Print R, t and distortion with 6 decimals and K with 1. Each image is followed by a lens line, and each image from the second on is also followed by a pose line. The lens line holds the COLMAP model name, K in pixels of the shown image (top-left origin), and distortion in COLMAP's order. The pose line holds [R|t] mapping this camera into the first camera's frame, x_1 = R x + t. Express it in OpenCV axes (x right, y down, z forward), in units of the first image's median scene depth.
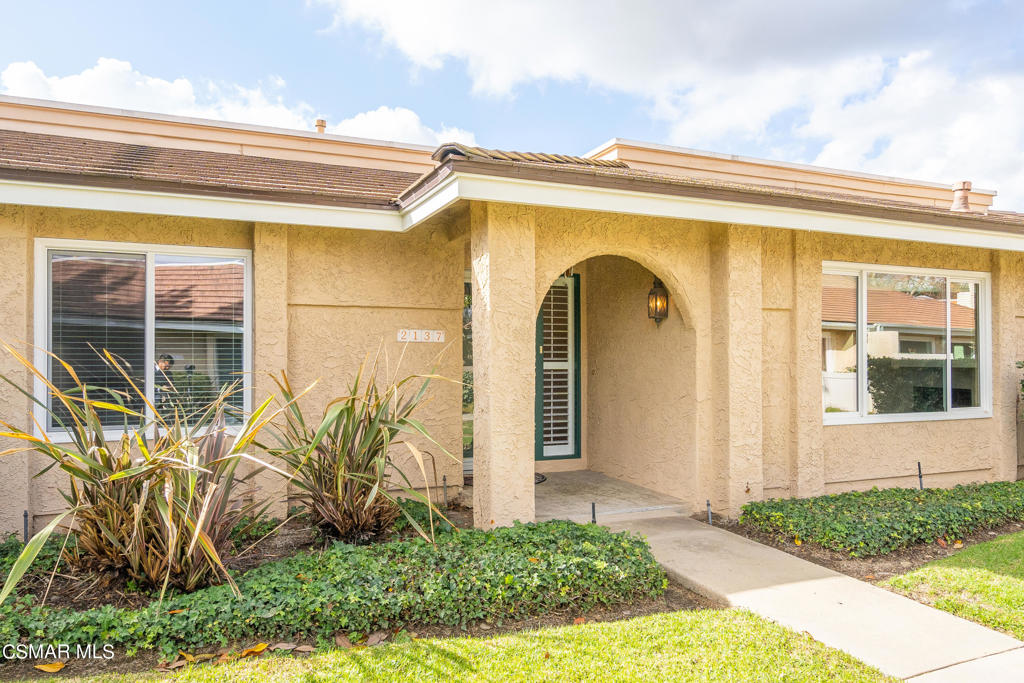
lens RADIAL K [[713.6, 0, 508.9], [0, 713.6, 333.6], [0, 0, 1]] dist [-0.004812, -0.001944]
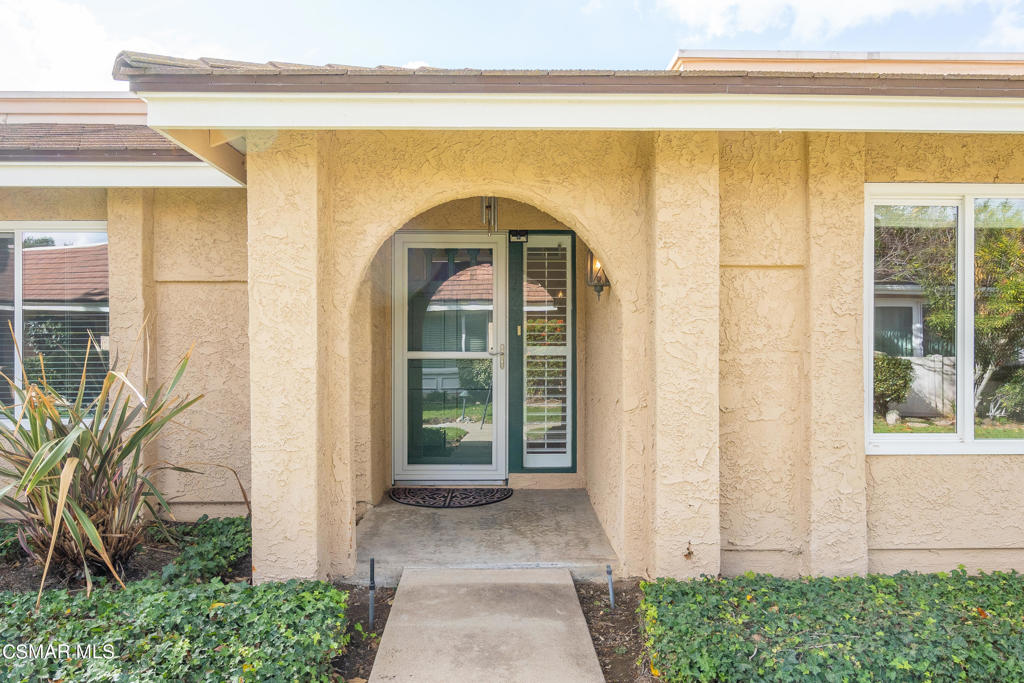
lens RADIAL K [[717.9, 0, 504.5], [0, 717.9, 324.0], [0, 0, 1]] dist [-0.001936, -0.000364]
pose [[0.928982, -0.007491, -0.370049, 0.402194], [0.014885, 0.999742, 0.017128, 0.002162], [0.369825, -0.021420, 0.928854, 0.338099]]
